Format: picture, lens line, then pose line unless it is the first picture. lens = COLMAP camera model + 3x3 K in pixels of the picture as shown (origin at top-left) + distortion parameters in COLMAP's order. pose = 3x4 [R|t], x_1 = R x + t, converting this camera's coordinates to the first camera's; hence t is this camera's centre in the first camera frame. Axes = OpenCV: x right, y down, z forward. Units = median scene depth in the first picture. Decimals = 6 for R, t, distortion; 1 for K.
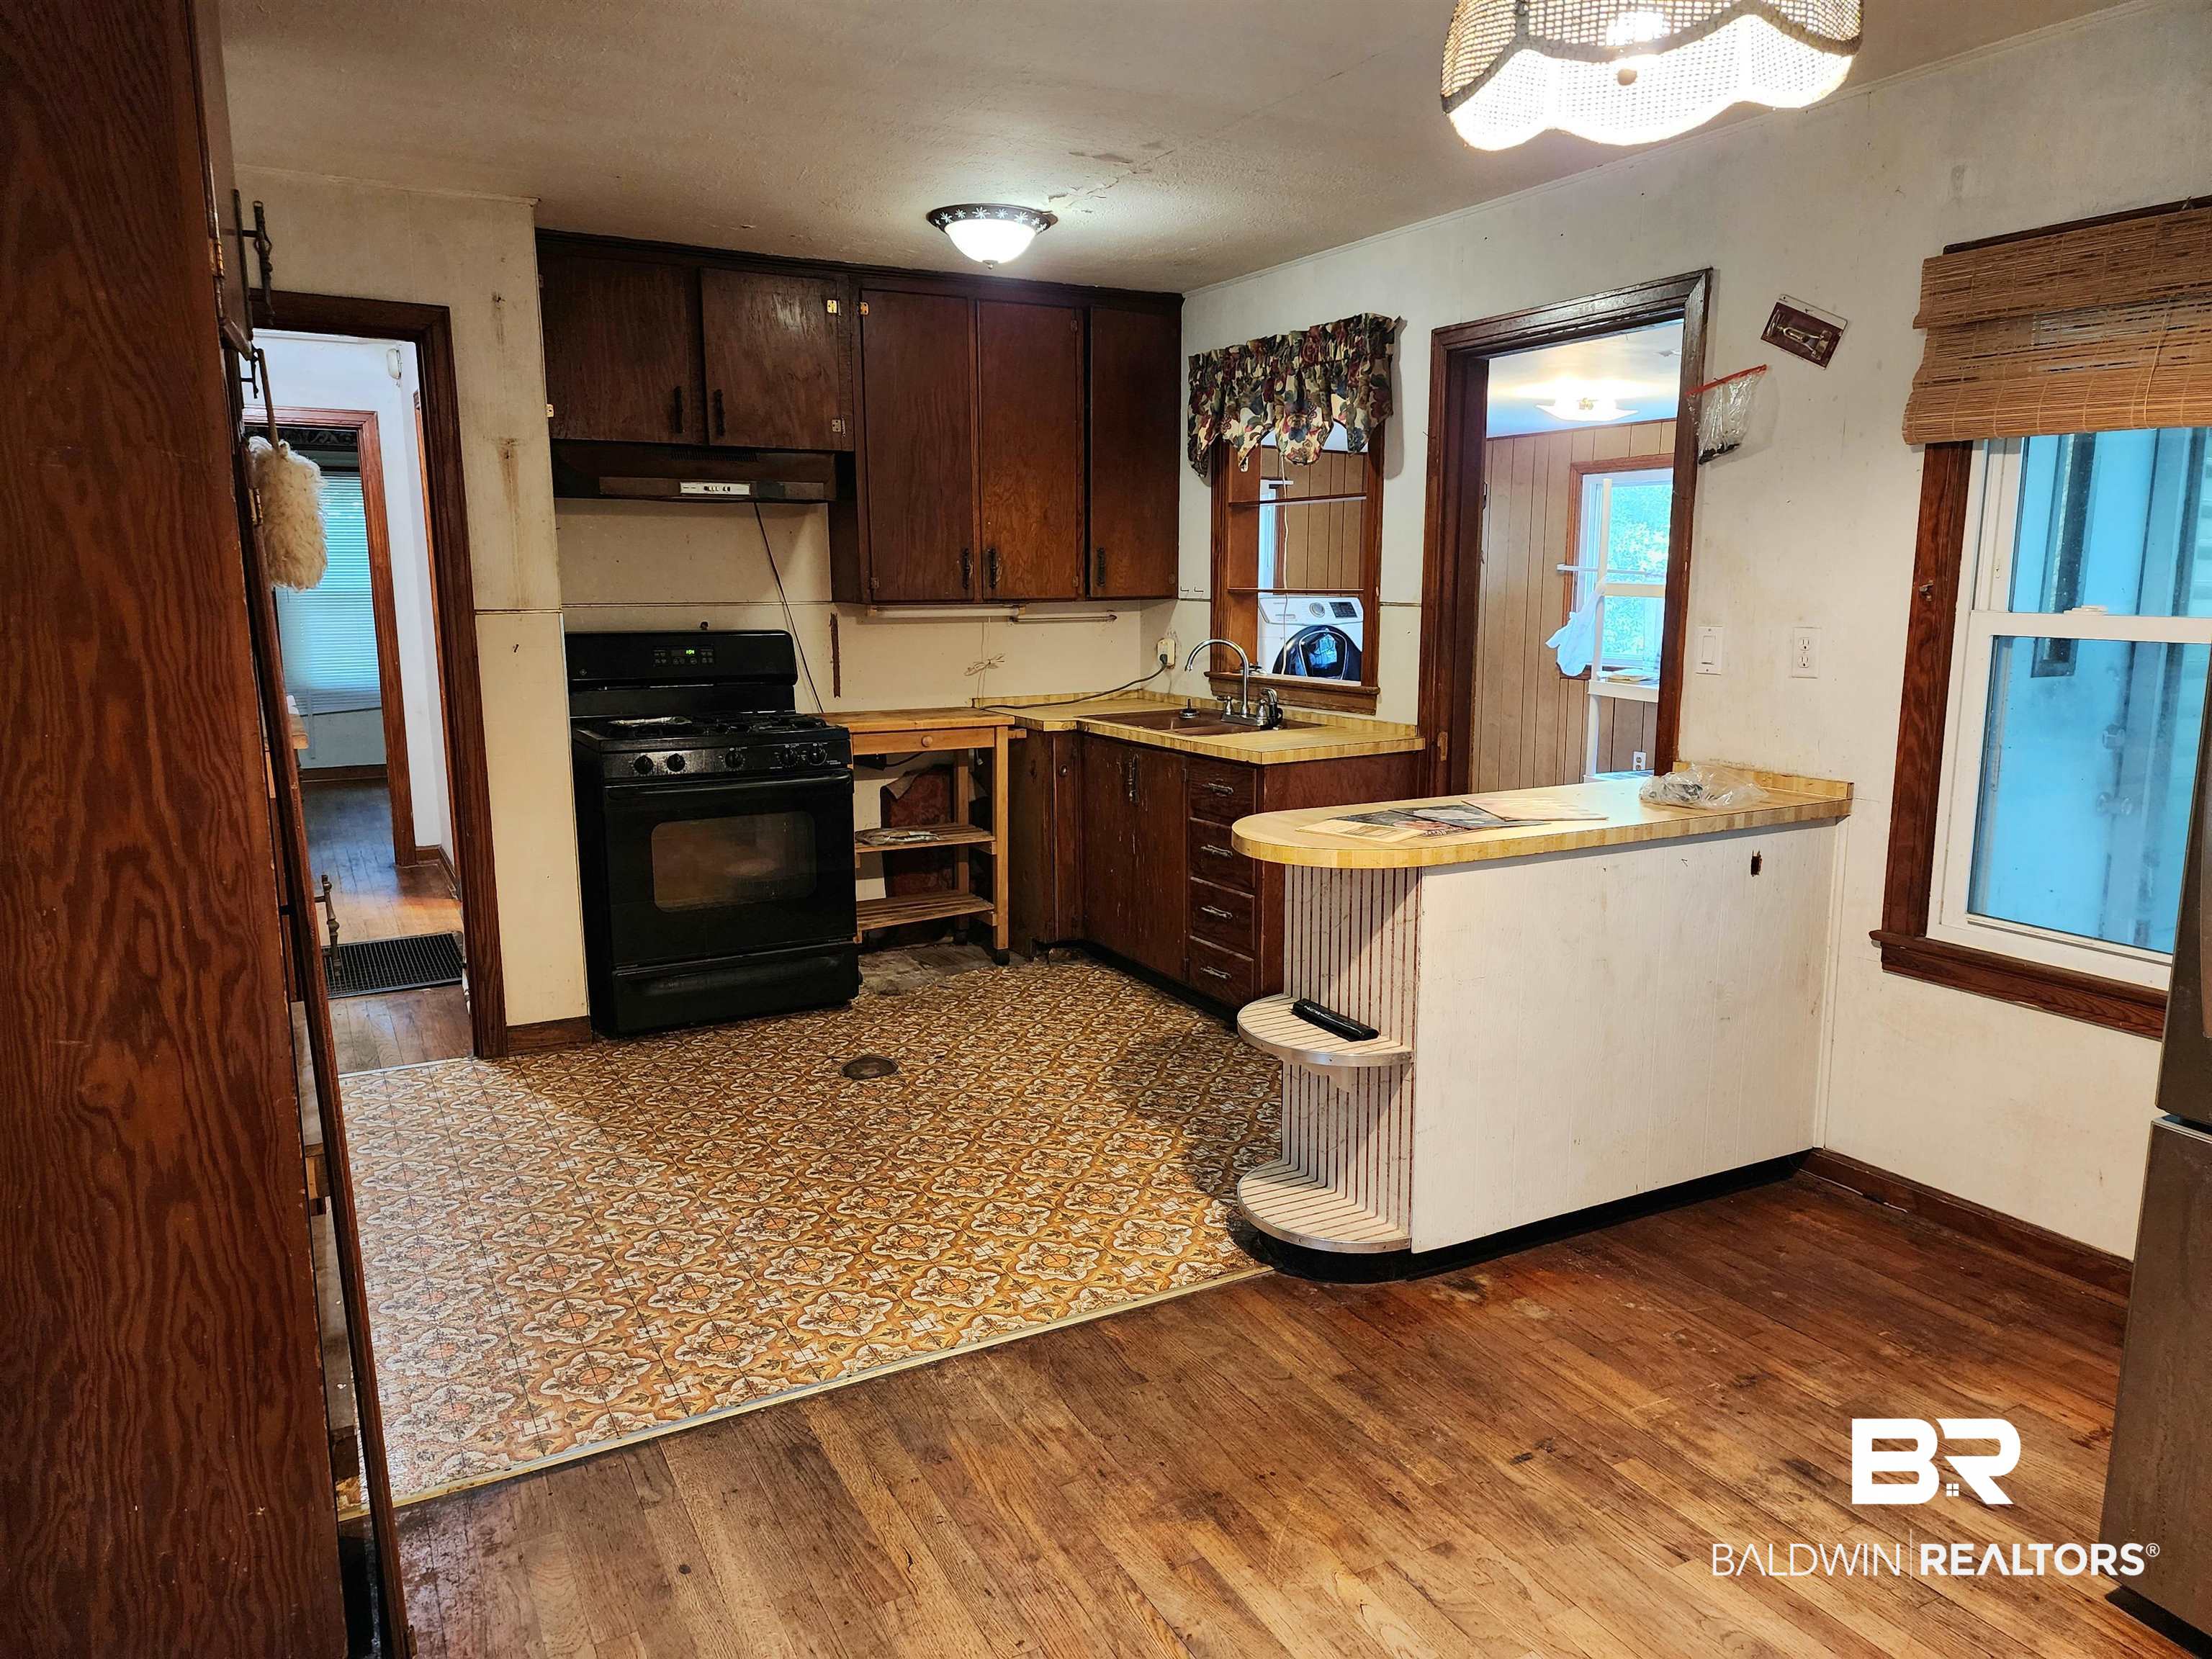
lens RADIAL K [[1456.8, 0, 1105.2], [0, 1456.8, 818.0], [0, 0, 1]] dist [0.133964, -0.120616]
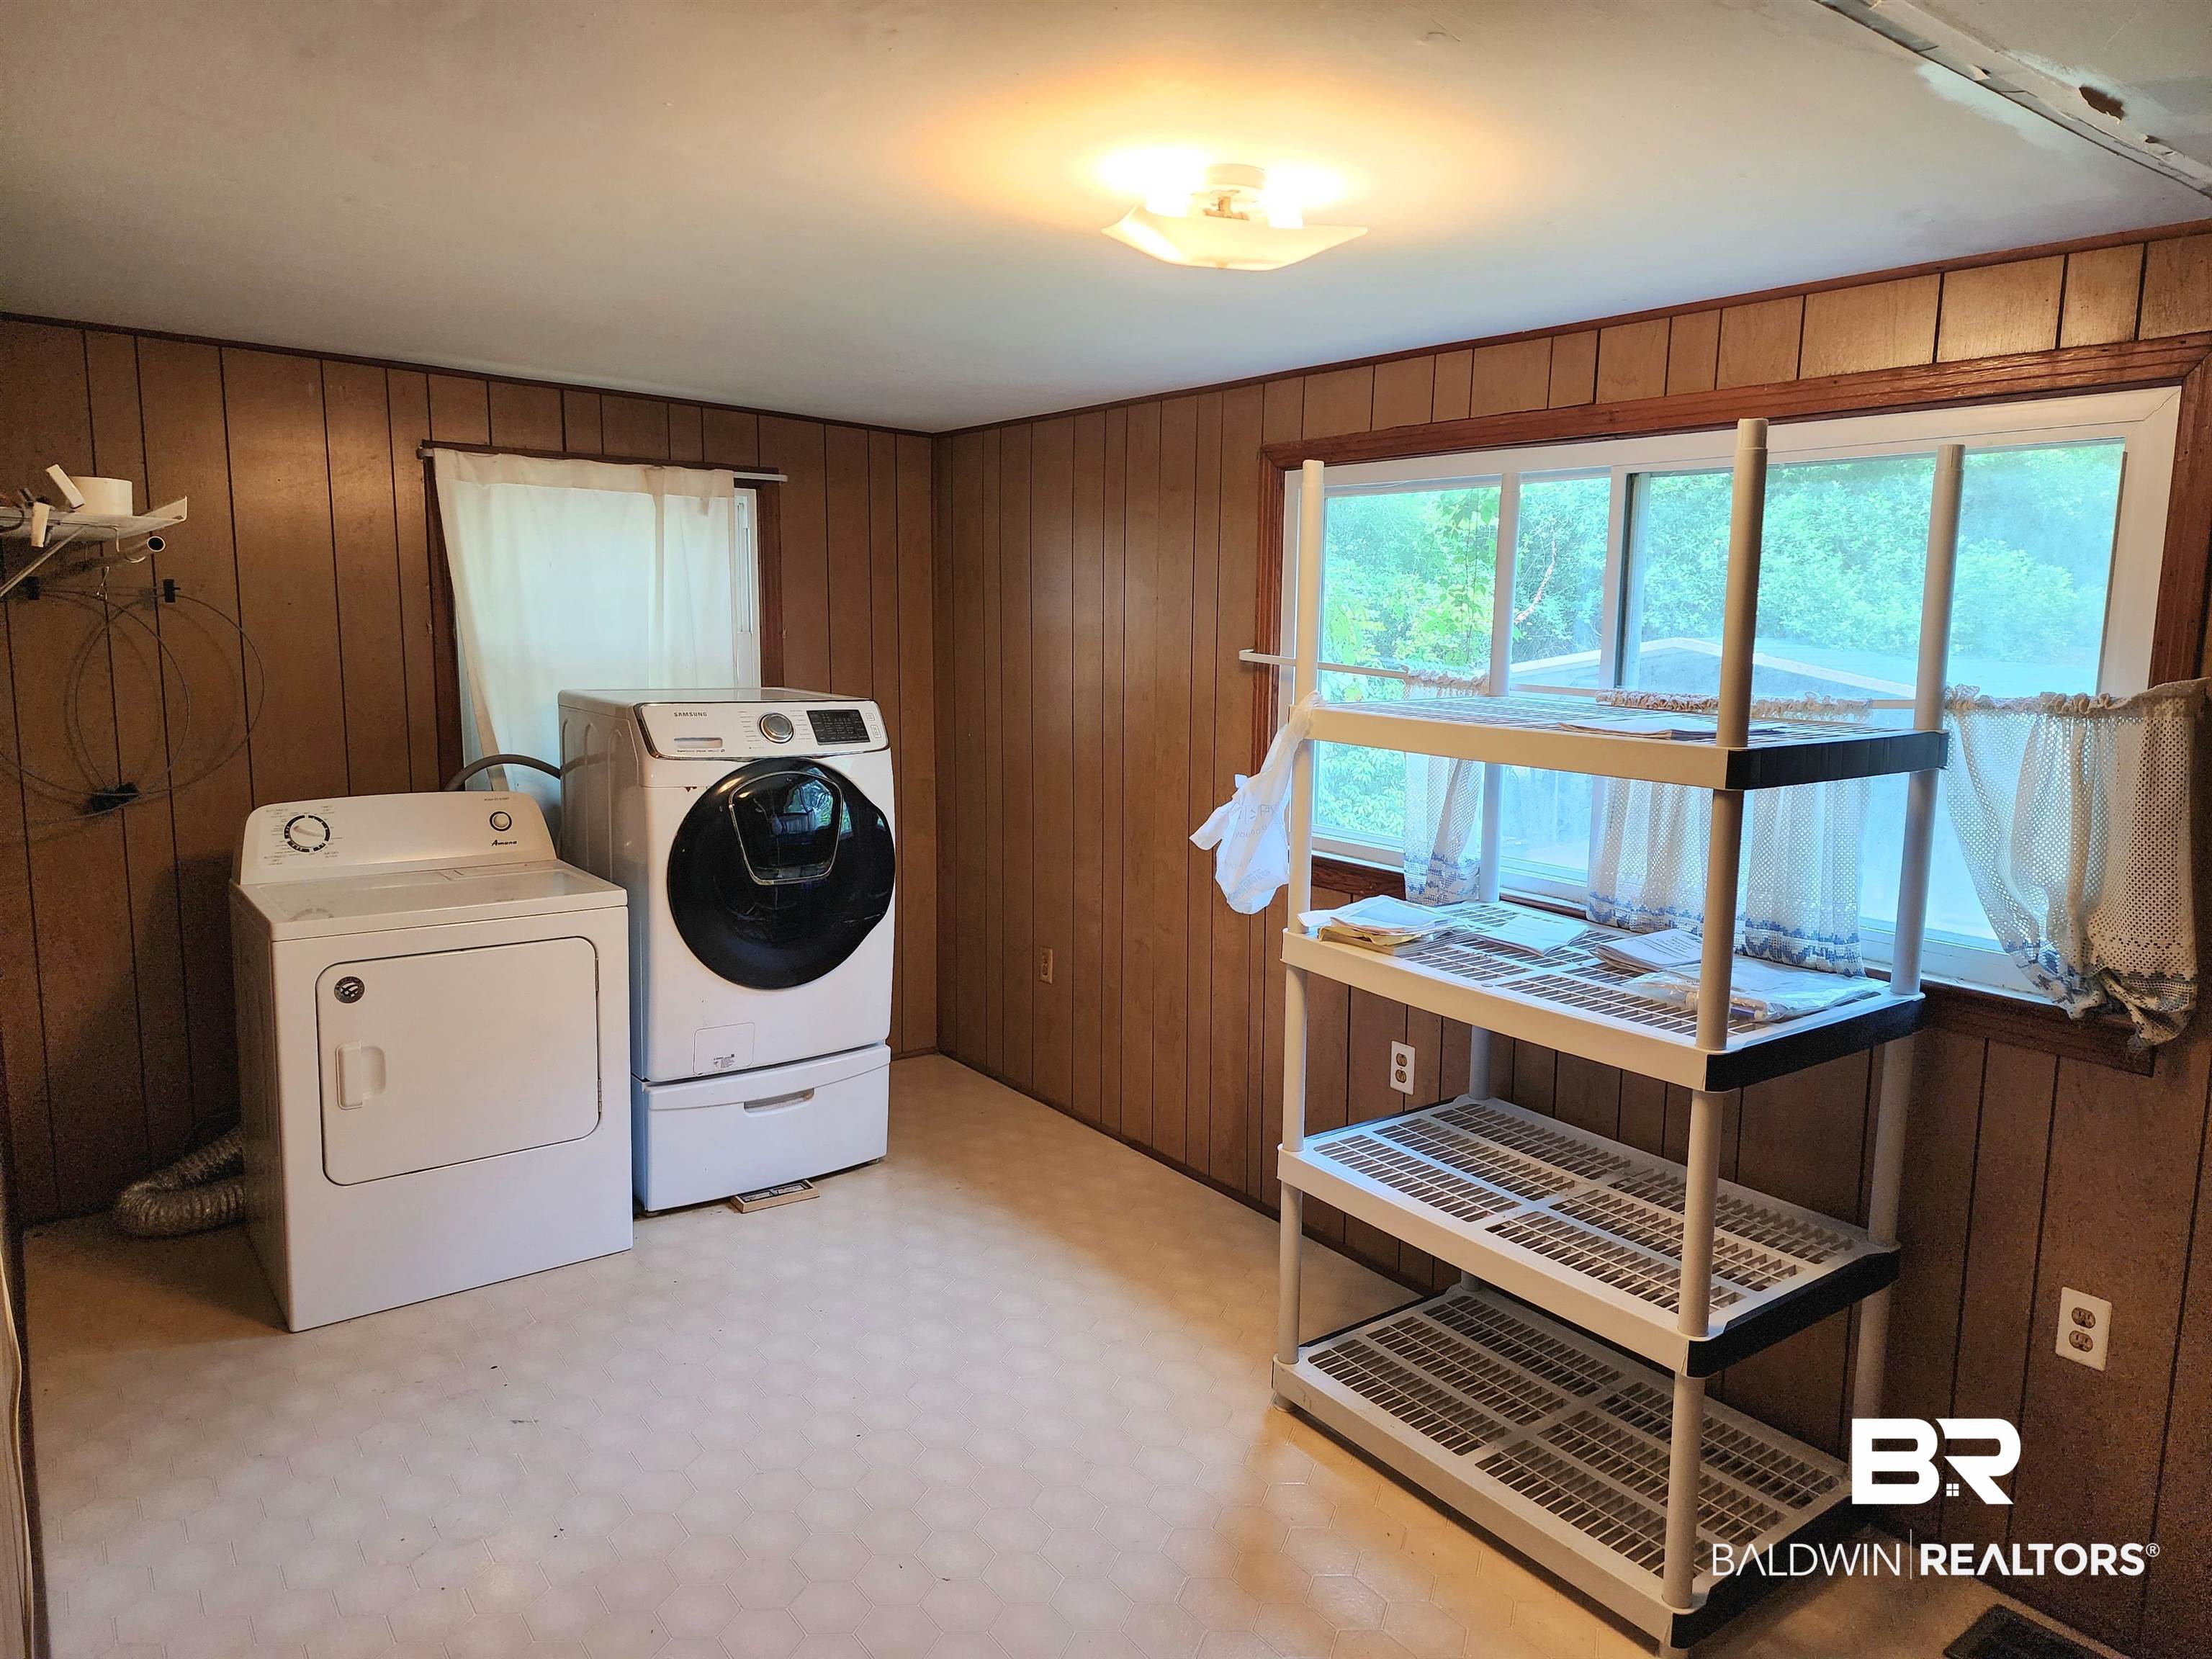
lens RADIAL K [[1456.8, 0, 1105.2], [0, 1456.8, 818.0], [0, 0, 1]] dist [0.133964, -0.120616]
pose [[0.991112, -0.000927, 0.133024, 0.195868], [0.005087, 0.999508, -0.030943, -0.100099], [-0.132930, 0.031345, 0.990630, 0.521401]]
